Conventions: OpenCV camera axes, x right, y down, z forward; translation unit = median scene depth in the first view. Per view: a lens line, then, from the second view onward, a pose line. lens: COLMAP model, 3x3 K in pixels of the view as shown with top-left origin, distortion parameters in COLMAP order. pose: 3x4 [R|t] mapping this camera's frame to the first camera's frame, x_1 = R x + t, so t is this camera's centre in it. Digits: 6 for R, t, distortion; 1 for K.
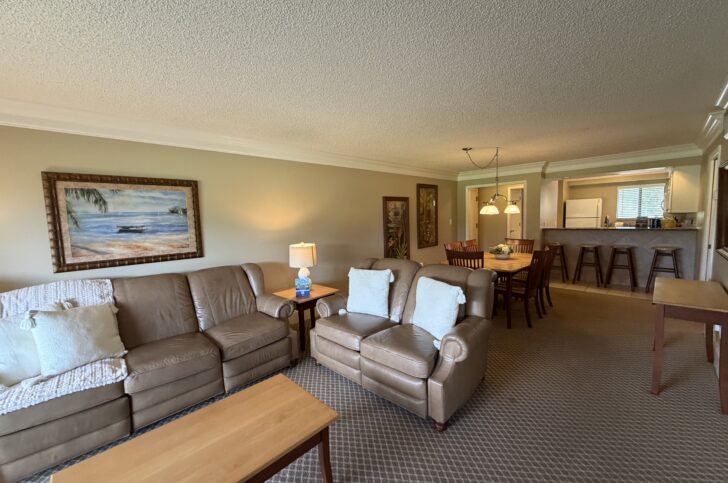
lens RADIAL K [[290.7, 0, 367.0], [0, 290.7, 240.6], [0, 0, 1]] dist [-0.001597, 0.000152]
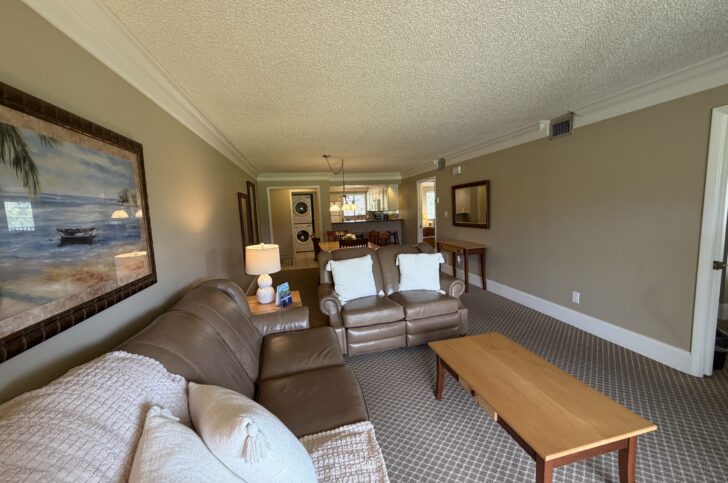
lens RADIAL K [[290.7, 0, 362.0], [0, 290.7, 241.5], [0, 0, 1]] dist [-0.001597, 0.000152]
pose [[0.525331, -0.089162, 0.846214, -0.917701], [0.099780, 0.994089, 0.042799, -0.007347], [-0.845027, 0.061952, 0.531122, 0.403592]]
